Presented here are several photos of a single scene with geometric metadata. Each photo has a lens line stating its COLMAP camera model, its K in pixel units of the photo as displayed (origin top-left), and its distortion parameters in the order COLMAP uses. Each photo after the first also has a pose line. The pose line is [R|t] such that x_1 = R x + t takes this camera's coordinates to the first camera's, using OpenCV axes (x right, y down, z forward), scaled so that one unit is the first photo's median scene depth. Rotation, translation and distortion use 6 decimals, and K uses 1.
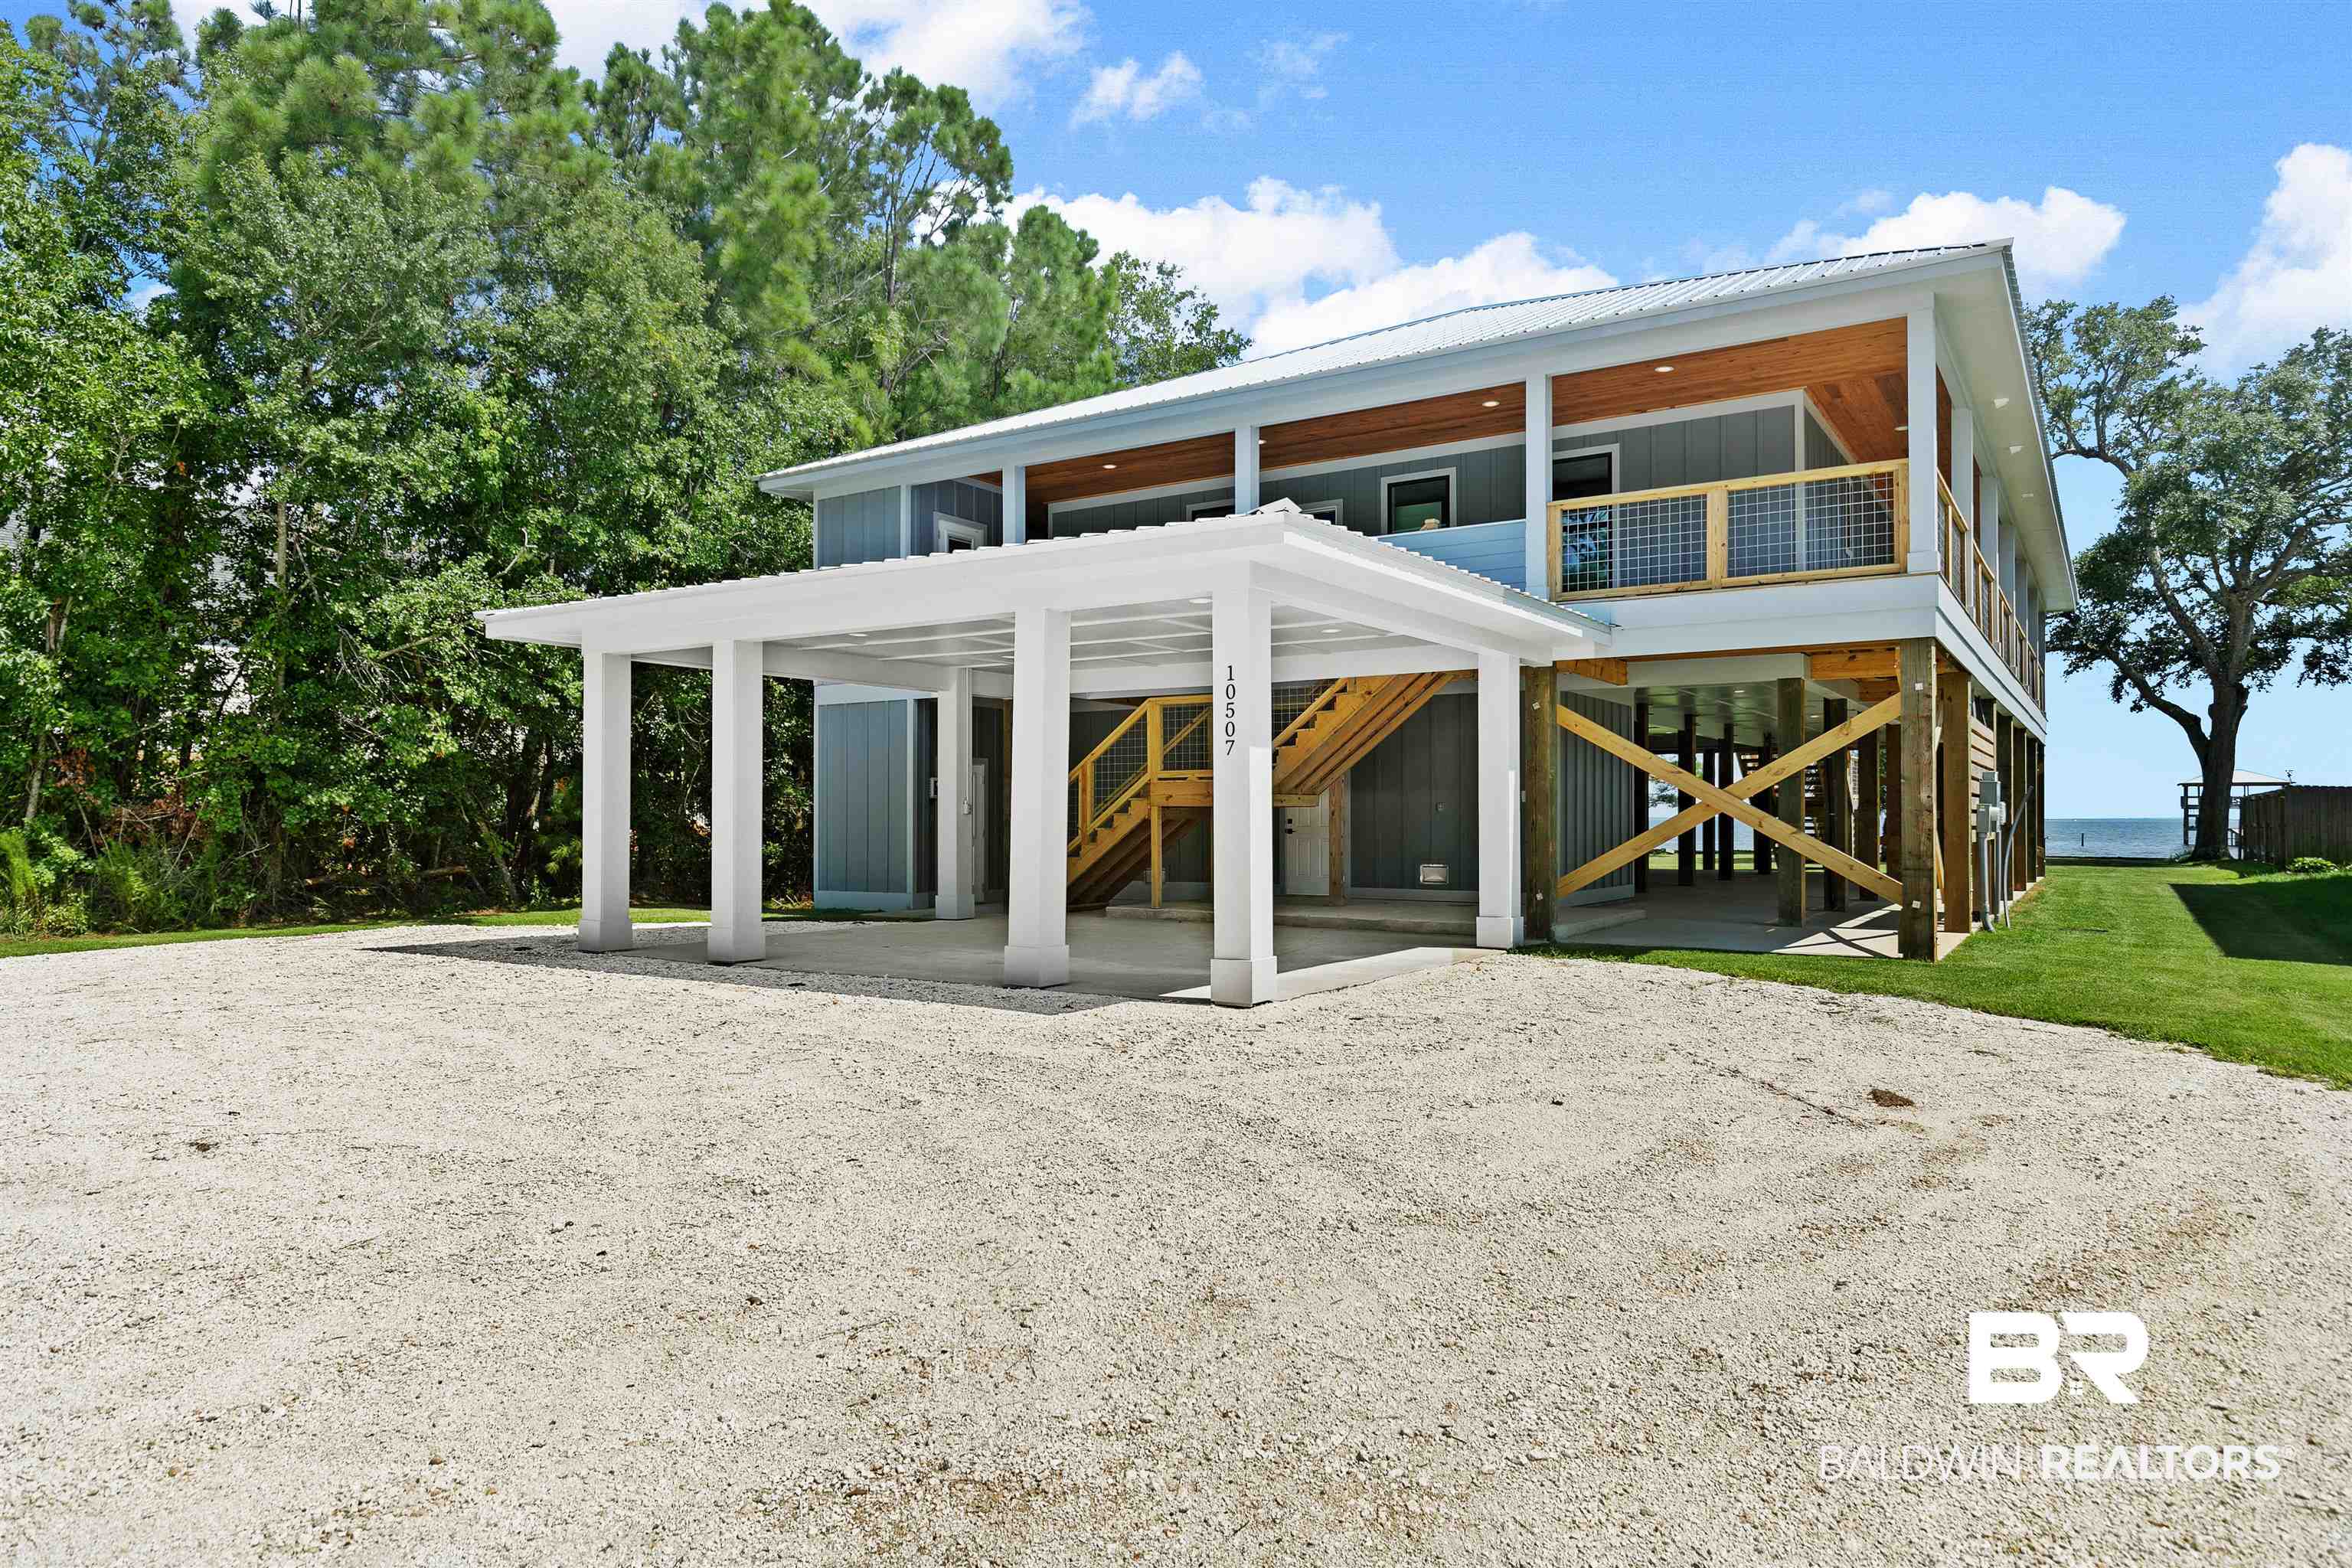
lens RADIAL K [[1466.3, 0, 1174.3], [0, 1466.3, 793.6], [0, 0, 1]] dist [0.000498, -0.001747]
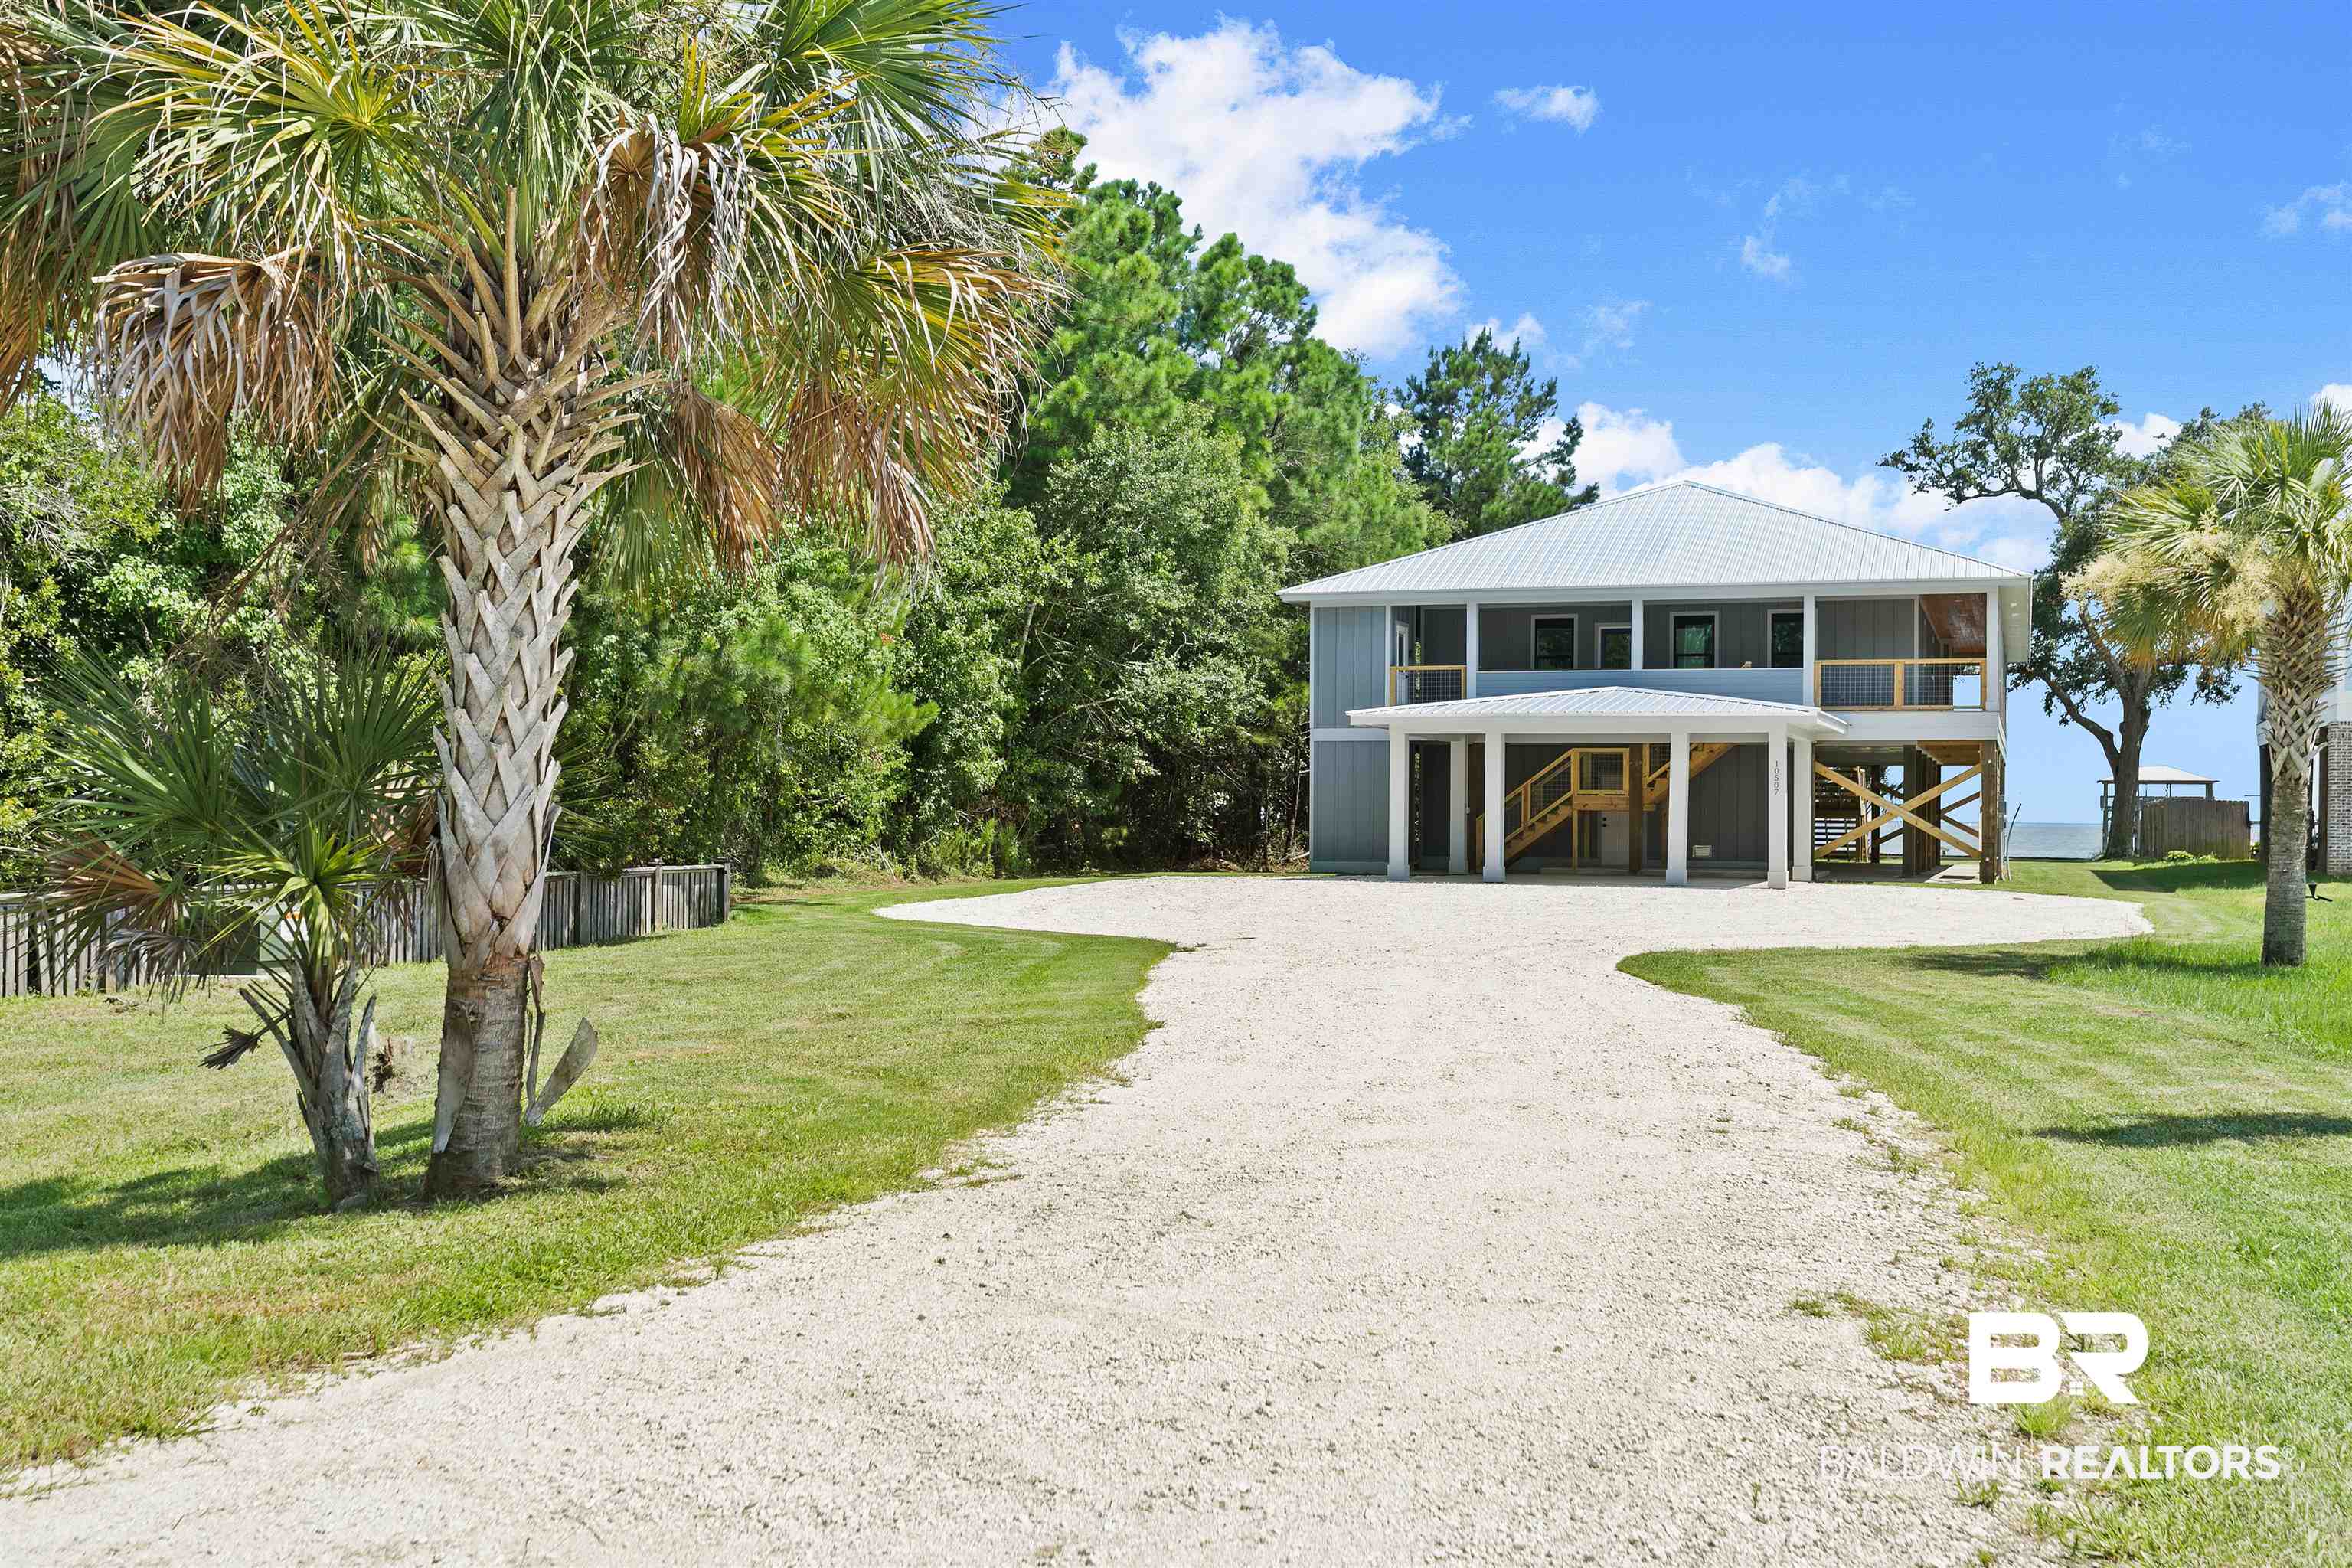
lens RADIAL K [[2378.0, 0, 1176.6], [0, 2378.0, 783.9], [0, 0, 1]] dist [-0.010235, 0.000000]
pose [[0.973646, 0.011757, 0.227762, -0.418009], [-0.013102, 0.999905, 0.004394, -0.010680], [-0.227688, -0.007262, 0.973707, -0.615673]]
